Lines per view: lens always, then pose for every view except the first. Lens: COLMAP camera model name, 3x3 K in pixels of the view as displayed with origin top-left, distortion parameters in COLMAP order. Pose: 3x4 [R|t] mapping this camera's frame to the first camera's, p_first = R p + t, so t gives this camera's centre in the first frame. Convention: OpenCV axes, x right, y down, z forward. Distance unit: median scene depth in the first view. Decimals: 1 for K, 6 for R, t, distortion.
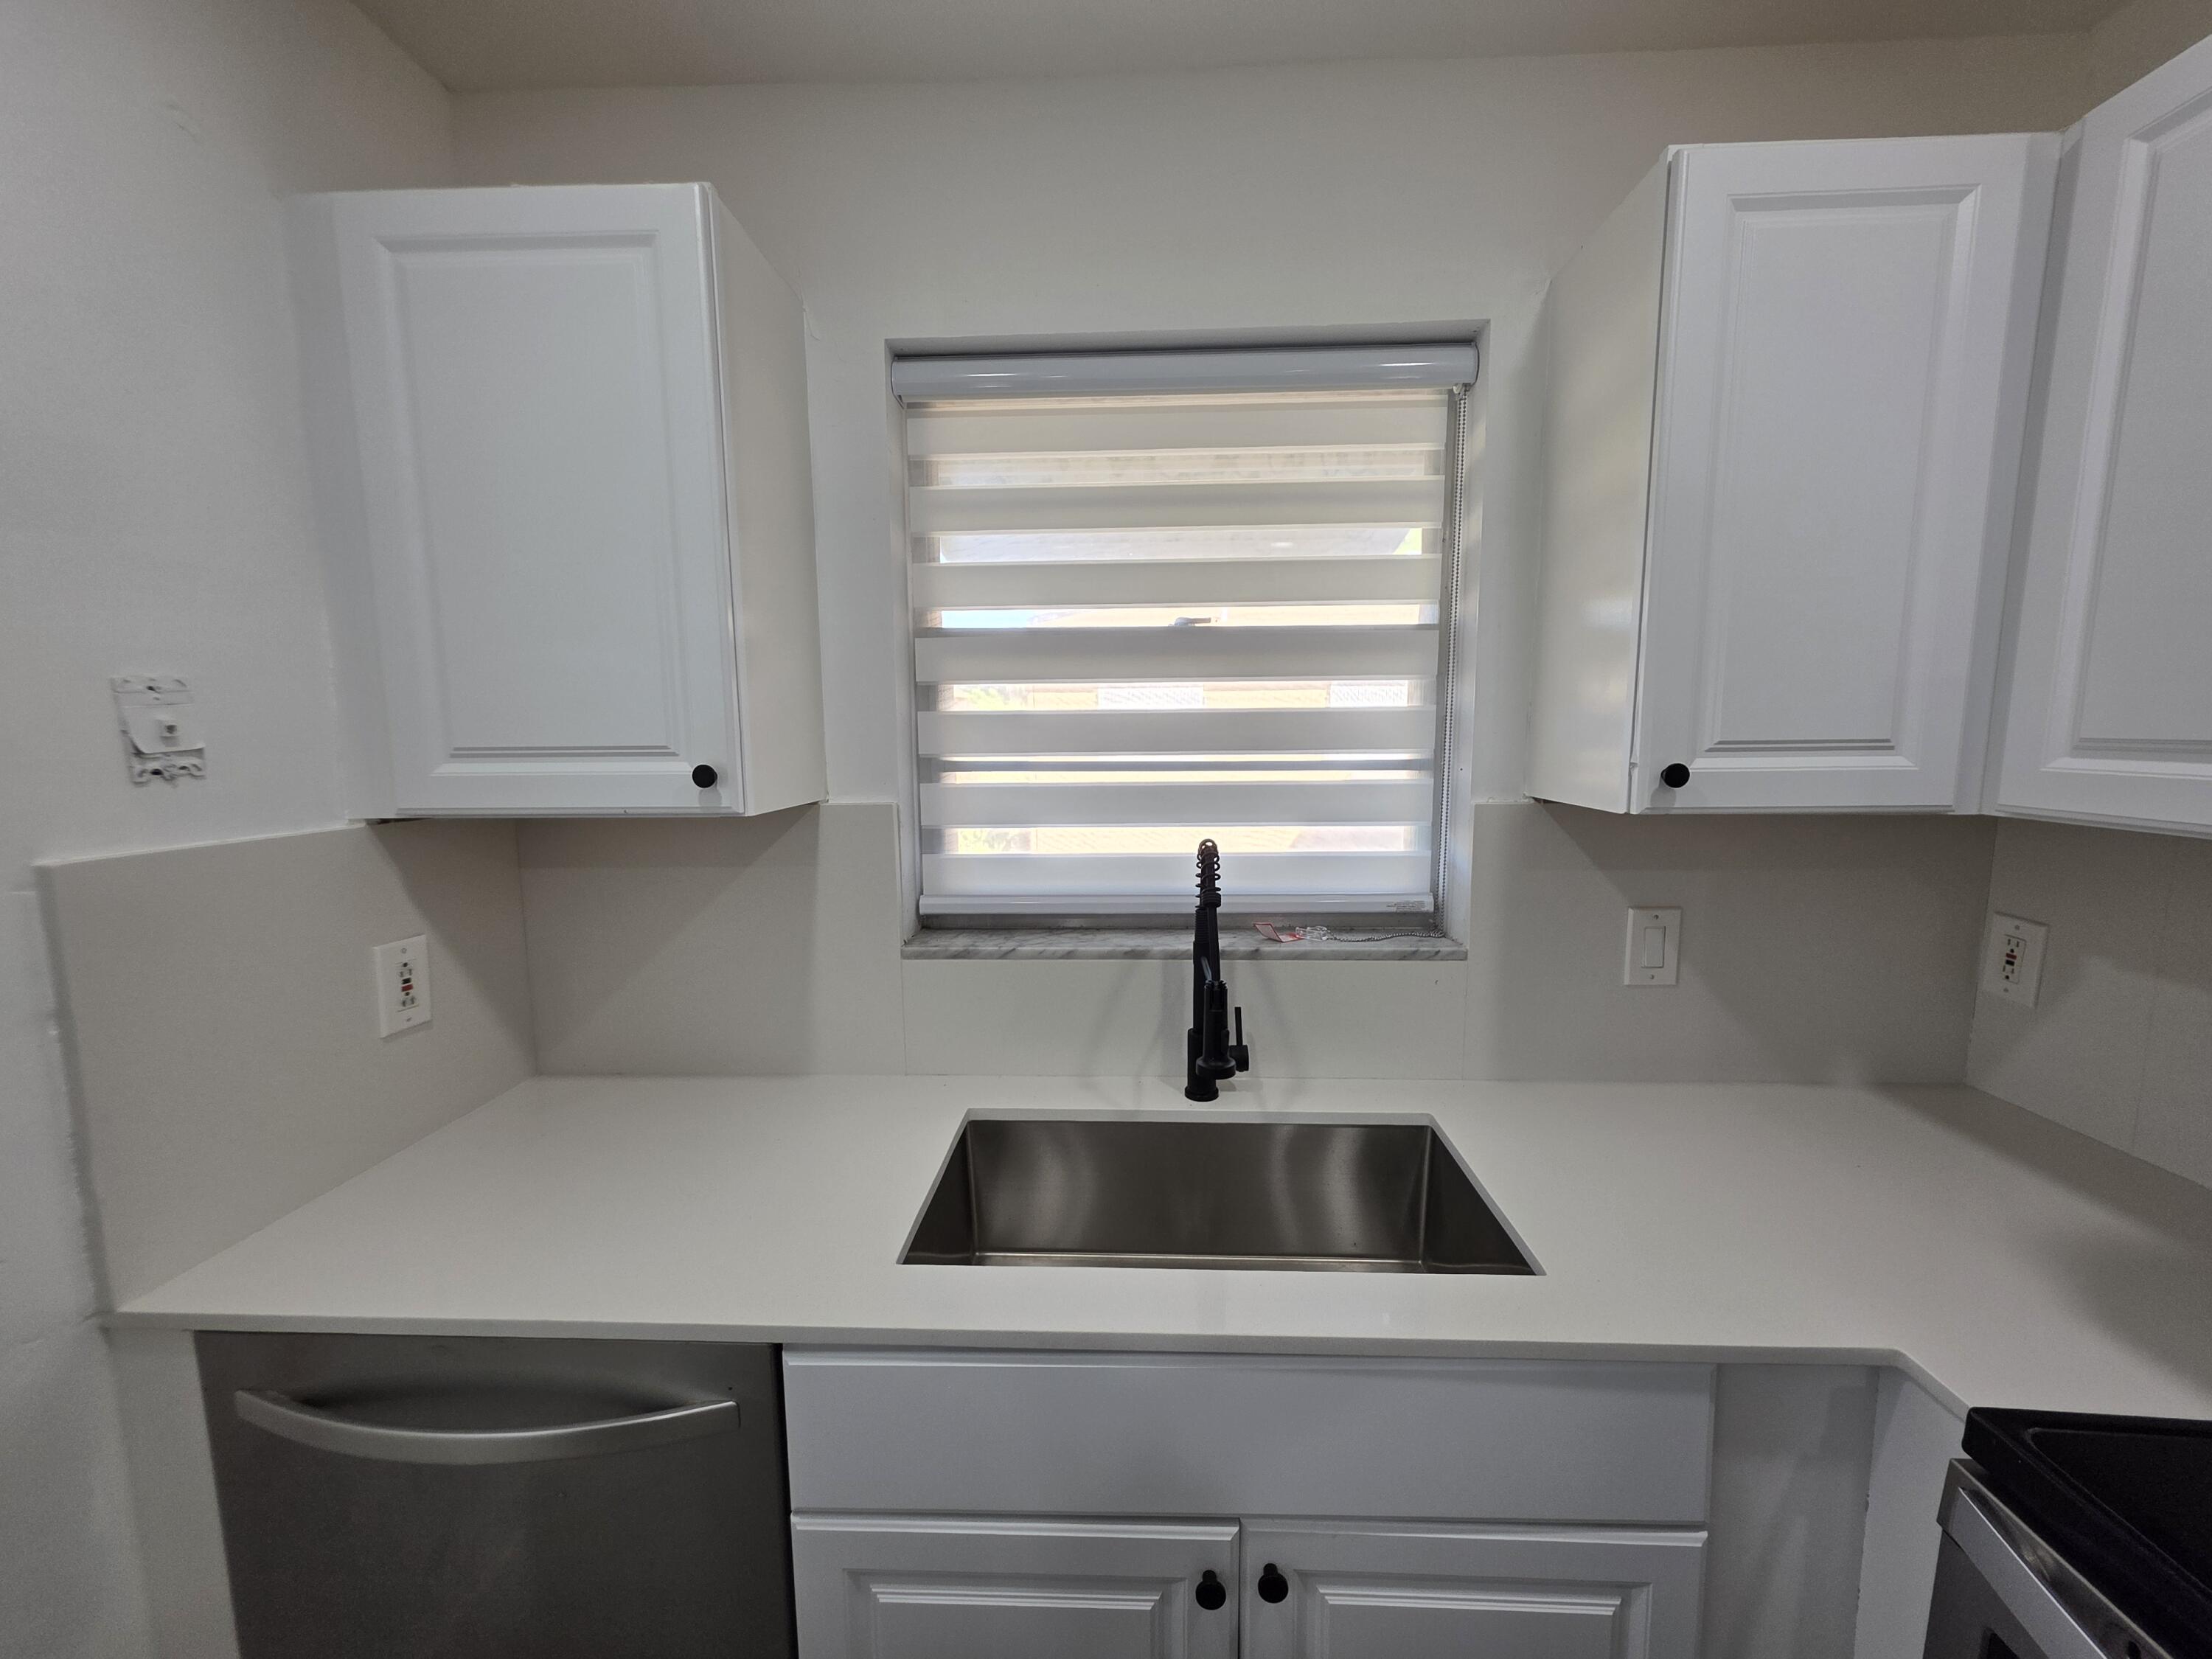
lens RADIAL K [[879.7, 0, 1110.7], [0, 879.7, 829.9], [0, 0, 1]] dist [0.003787, 0.000325]
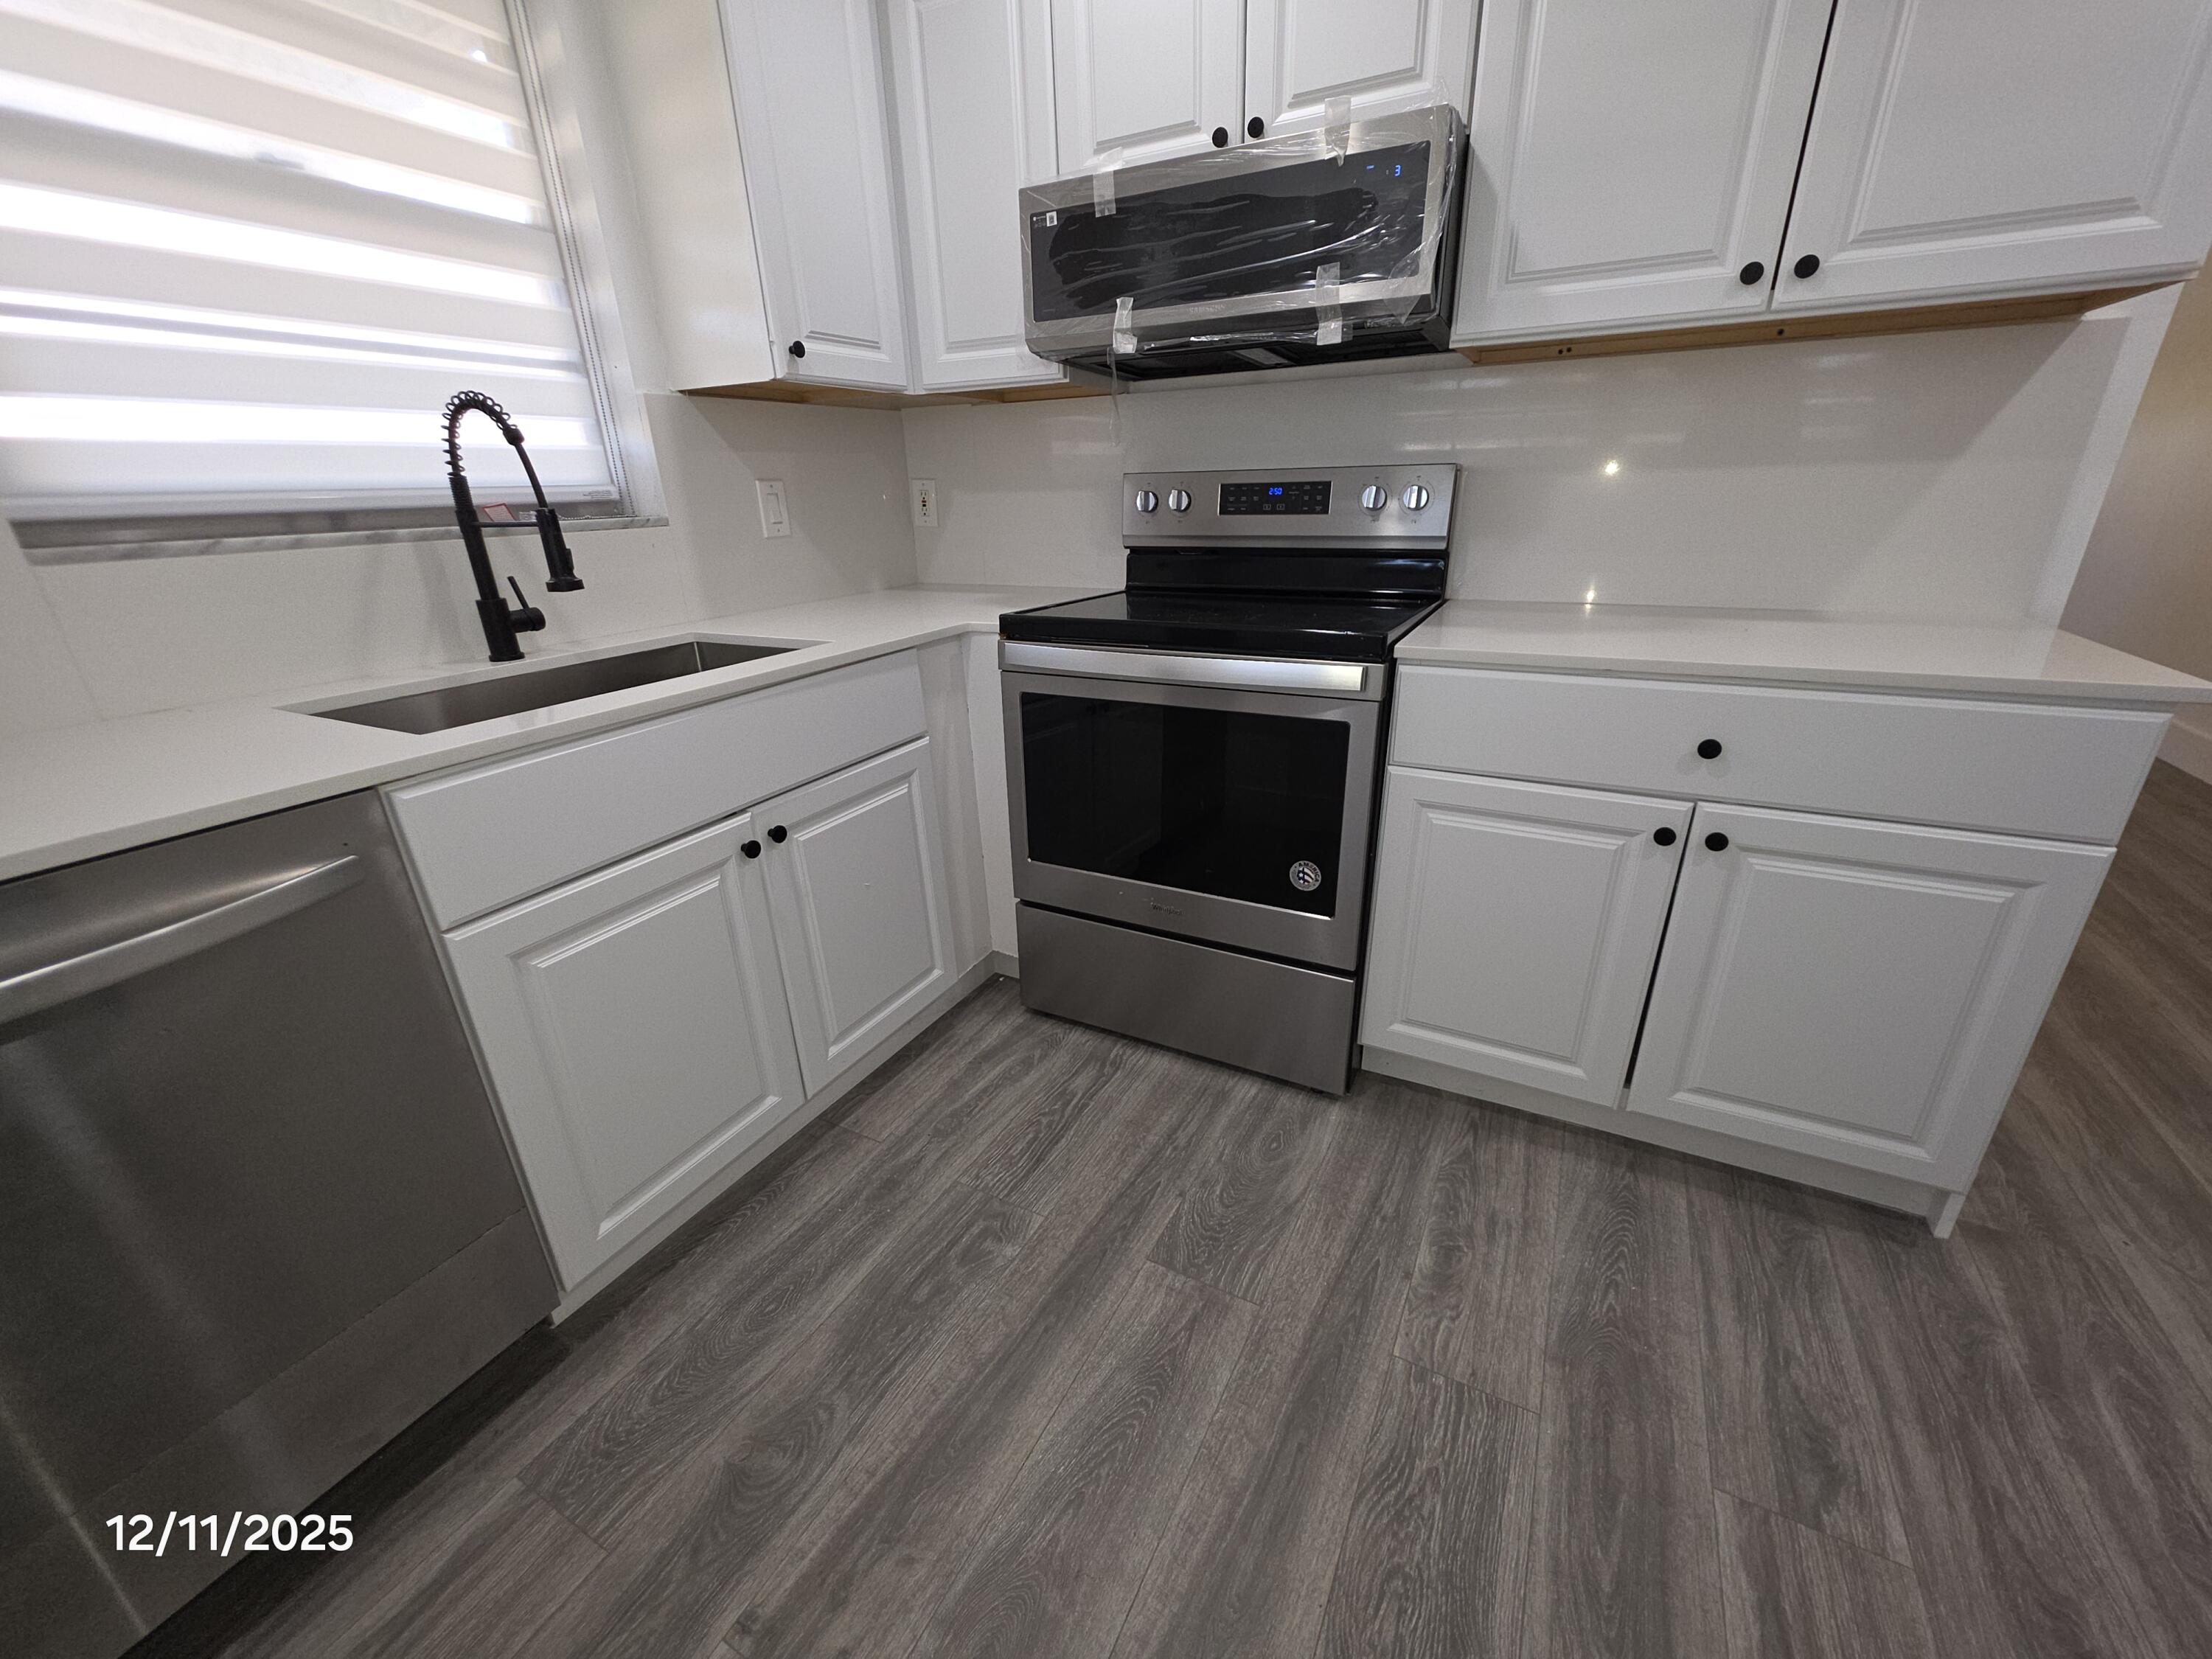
lens RADIAL K [[879.7, 0, 1120.7], [0, 879.7, 827.2], [0, 0, 1]] dist [0.003787, 0.000325]
pose [[0.417626, -0.339639, 0.842754, -0.682214], [0.130254, 0.940309, 0.314407, 0.294111], [-0.899234, -0.021532, 0.436937, -0.222590]]
